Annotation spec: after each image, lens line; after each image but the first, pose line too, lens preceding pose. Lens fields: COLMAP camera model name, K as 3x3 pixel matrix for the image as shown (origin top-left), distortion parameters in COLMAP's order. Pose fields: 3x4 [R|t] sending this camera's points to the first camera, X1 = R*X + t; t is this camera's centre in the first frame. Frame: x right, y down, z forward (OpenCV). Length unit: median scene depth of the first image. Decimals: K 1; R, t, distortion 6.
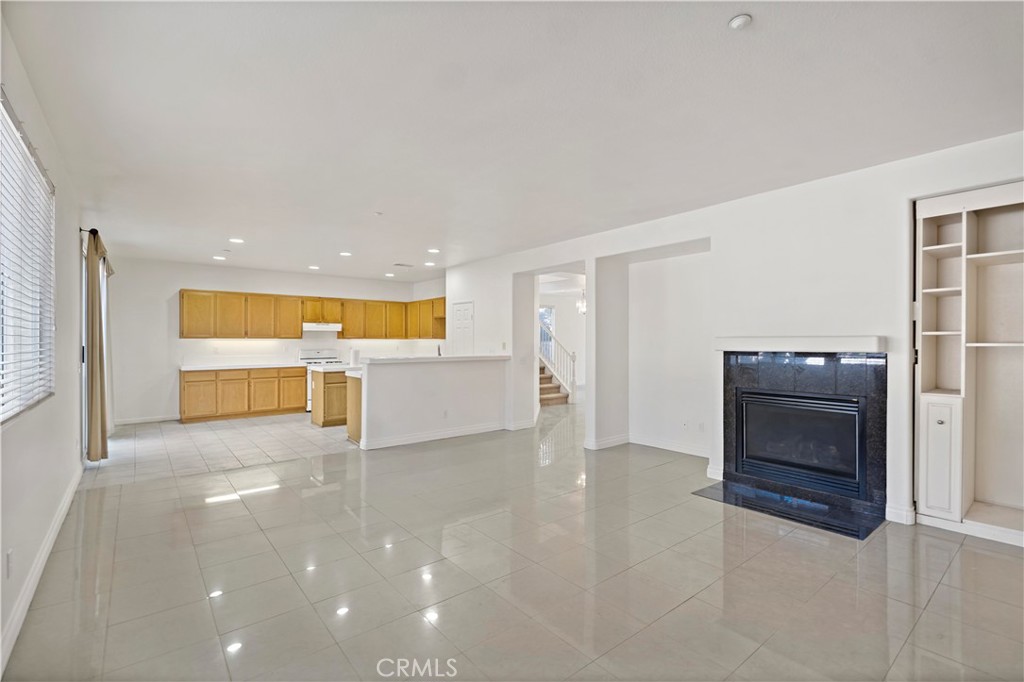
lens RADIAL K [[463.7, 0, 512.4], [0, 463.7, 341.9], [0, 0, 1]] dist [0.000117, -0.000006]
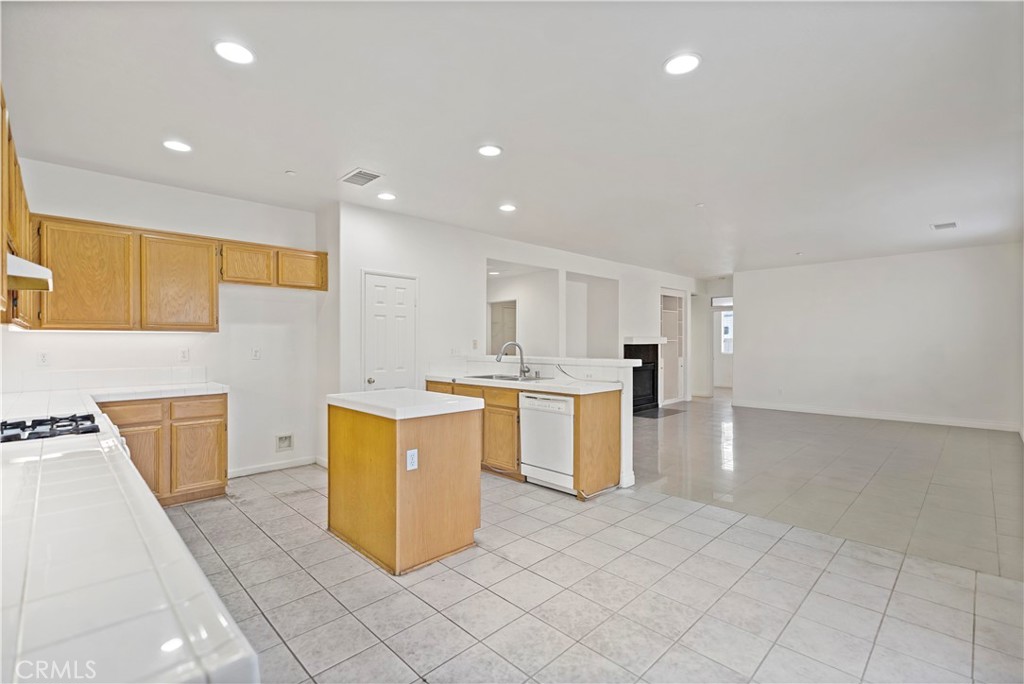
lens RADIAL K [[463.7, 0, 511.5], [0, 463.7, 341.7], [0, 0, 1]] dist [0.000117, -0.000006]
pose [[-0.106356, -0.003912, 0.994320, -0.690996], [0.002795, 0.999987, 0.004233, 0.000633], [-0.994324, 0.003229, -0.106344, 0.855272]]
